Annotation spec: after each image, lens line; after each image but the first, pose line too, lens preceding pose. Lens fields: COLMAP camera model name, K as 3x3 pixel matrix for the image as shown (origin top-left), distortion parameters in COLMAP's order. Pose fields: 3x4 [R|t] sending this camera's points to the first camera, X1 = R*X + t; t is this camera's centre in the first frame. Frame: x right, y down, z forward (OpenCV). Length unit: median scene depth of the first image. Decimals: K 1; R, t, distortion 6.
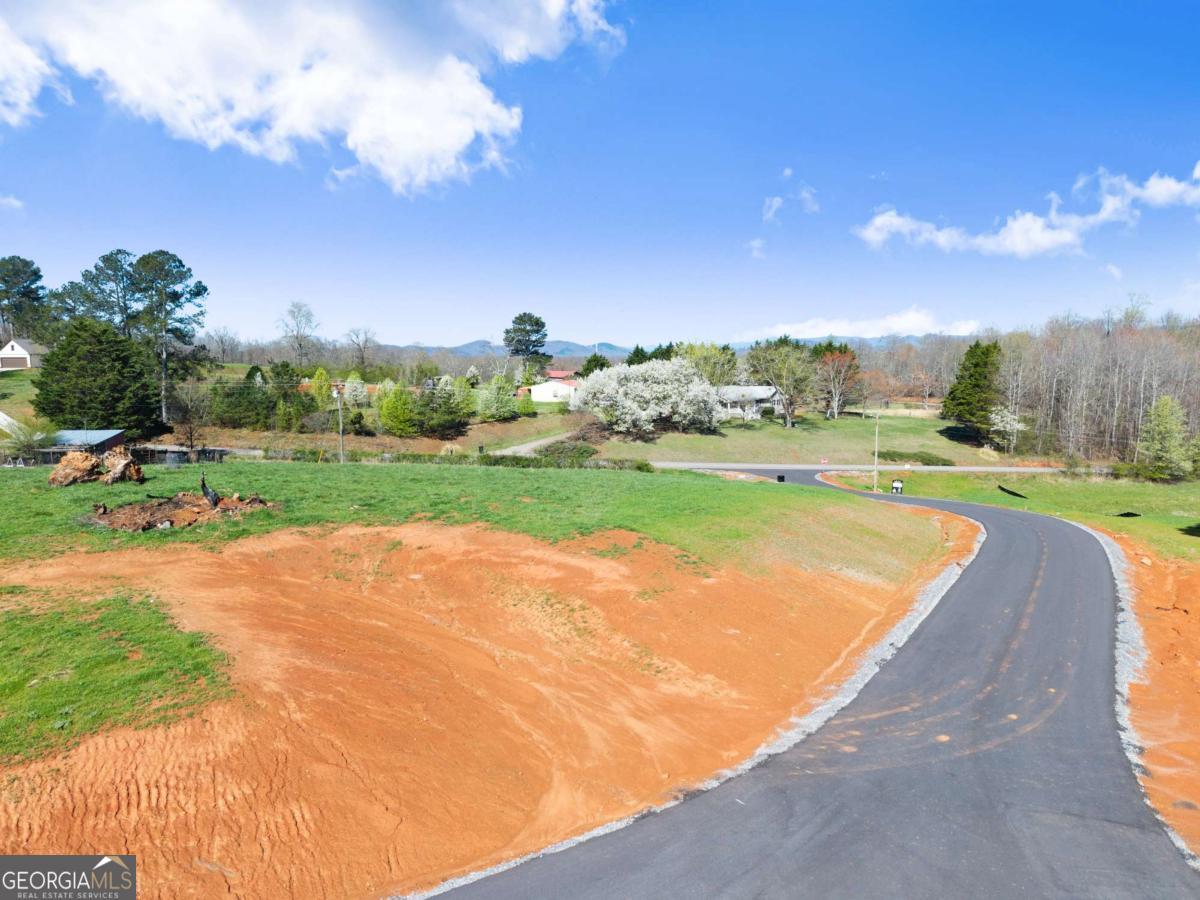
lens RADIAL K [[800.7, 0, 602.4], [0, 800.7, 450.9], [0, 0, 1]] dist [0.050703, -0.060875]
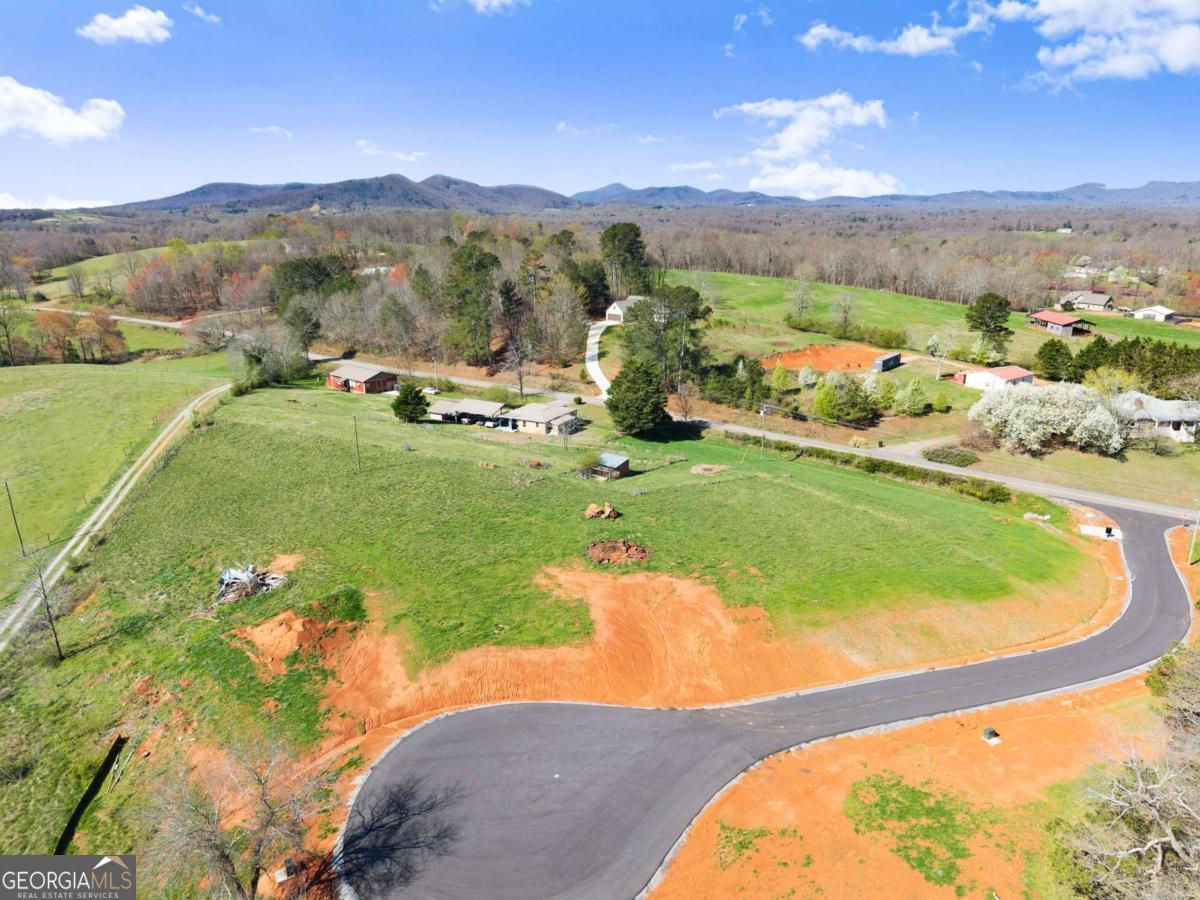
lens RADIAL K [[809.4, 0, 600.0], [0, 809.4, 450.0], [0, 0, 1]] dist [0.038877, -0.042564]
pose [[0.779238, 0.186710, -0.598271, 0.278460], [-0.072391, 0.975018, 0.209998, -0.229478], [0.622534, -0.120329, 0.773287, -0.305725]]
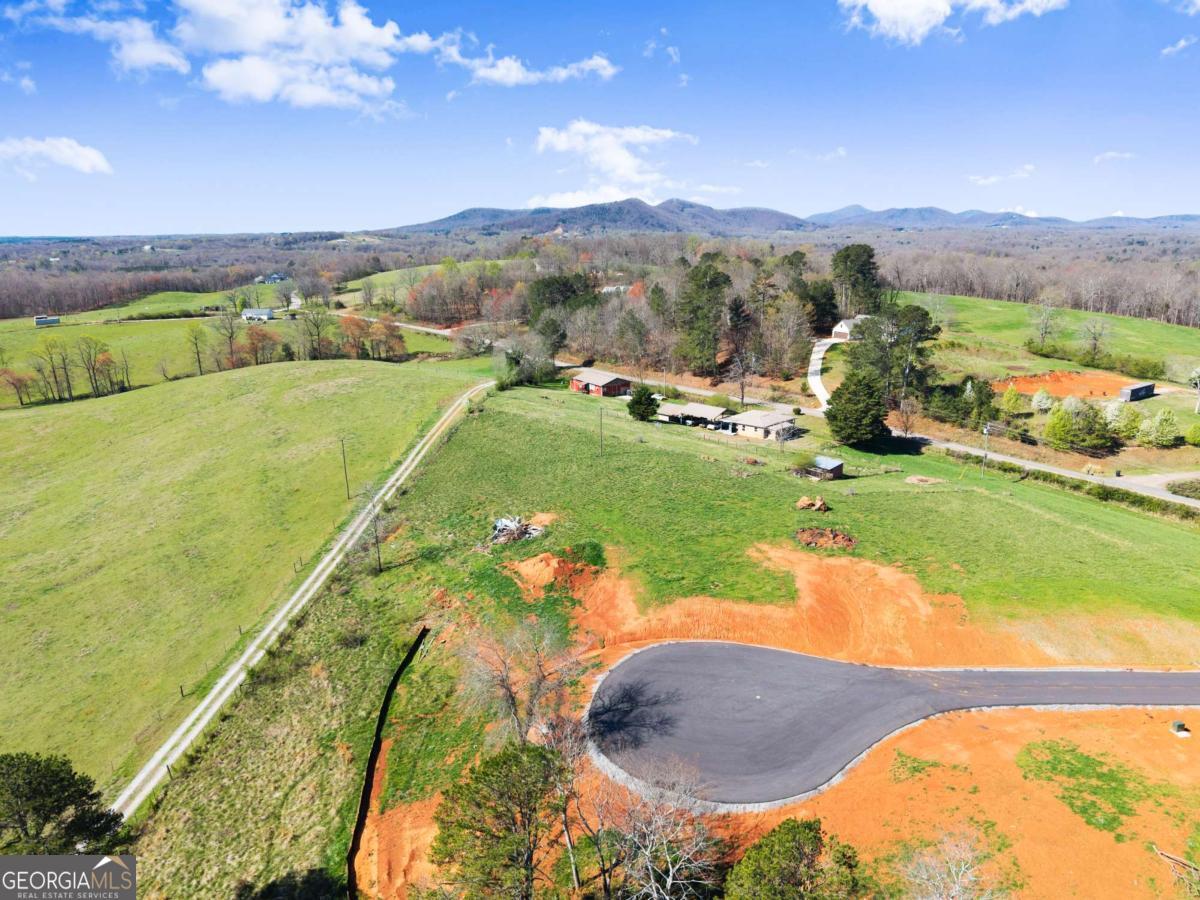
lens RADIAL K [[809.4, 0, 600.0], [0, 809.4, 450.0], [0, 0, 1]] dist [0.038877, -0.042564]
pose [[0.581650, 0.220917, -0.782866, 0.359188], [-0.091509, 0.974076, 0.206886, -0.220121], [0.808276, -0.048696, 0.586787, -0.399180]]
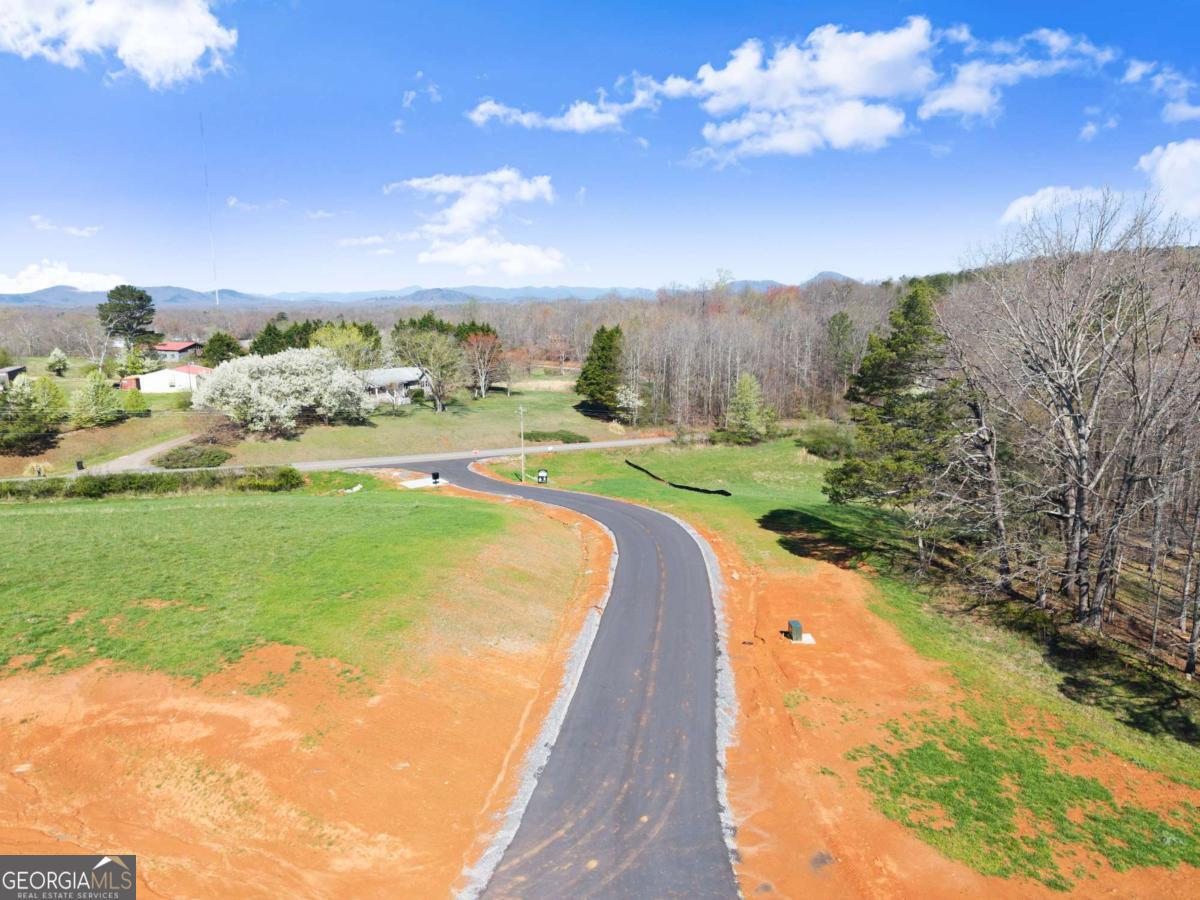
lens RADIAL K [[800.7, 0, 602.4], [0, 800.7, 450.9], [0, 0, 1]] dist [0.050703, -0.060875]
pose [[0.908473, -0.073877, 0.411363, -0.000186], [0.047957, 0.996179, 0.072995, -0.050331], [-0.415183, -0.046586, 0.908544, -0.005988]]
